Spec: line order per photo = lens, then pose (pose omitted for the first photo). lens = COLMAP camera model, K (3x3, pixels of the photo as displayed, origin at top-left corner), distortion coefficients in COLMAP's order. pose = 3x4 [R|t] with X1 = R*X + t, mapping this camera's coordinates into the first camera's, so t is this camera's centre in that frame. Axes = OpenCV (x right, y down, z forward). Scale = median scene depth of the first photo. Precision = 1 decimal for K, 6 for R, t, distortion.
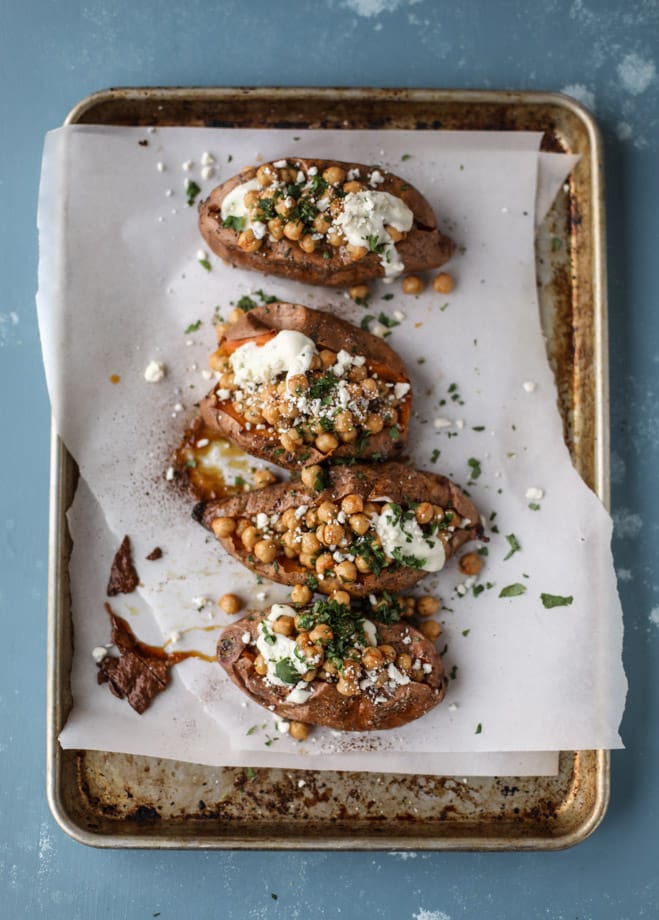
lens RADIAL K [[1353.3, 0, 322.6], [0, 1353.3, 459.8], [0, 0, 1]] dist [-0.025913, 0.000000]
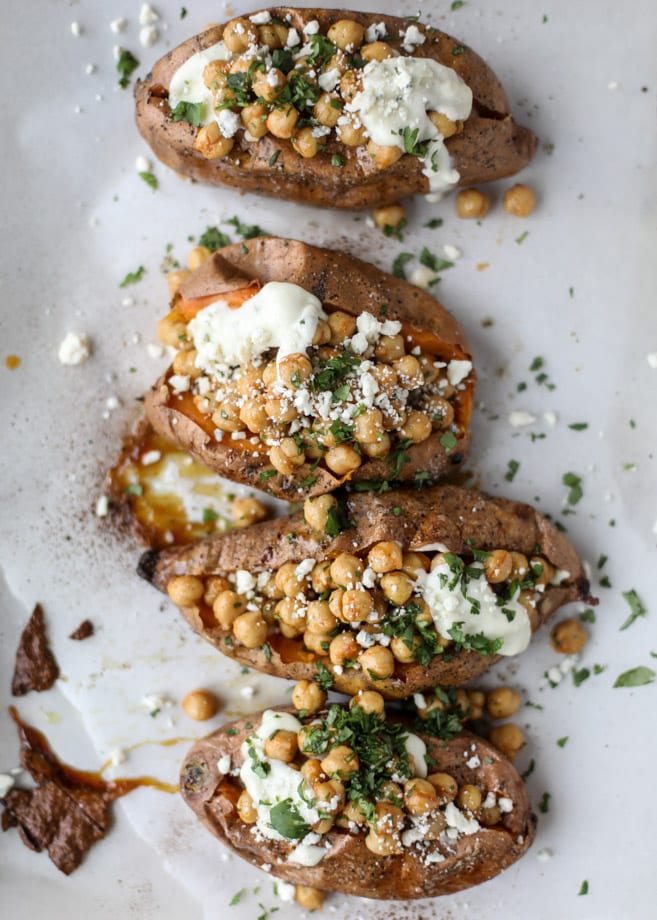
lens RADIAL K [[1466.6, 0, 333.8], [0, 1466.6, 460.4], [0, 0, 1]] dist [-0.105017, 0.000000]
pose [[0.999753, -0.020244, -0.009189, 0.005009], [0.020780, 0.997829, 0.062495, -0.054109], [0.007904, -0.062670, 0.998003, 0.309868]]
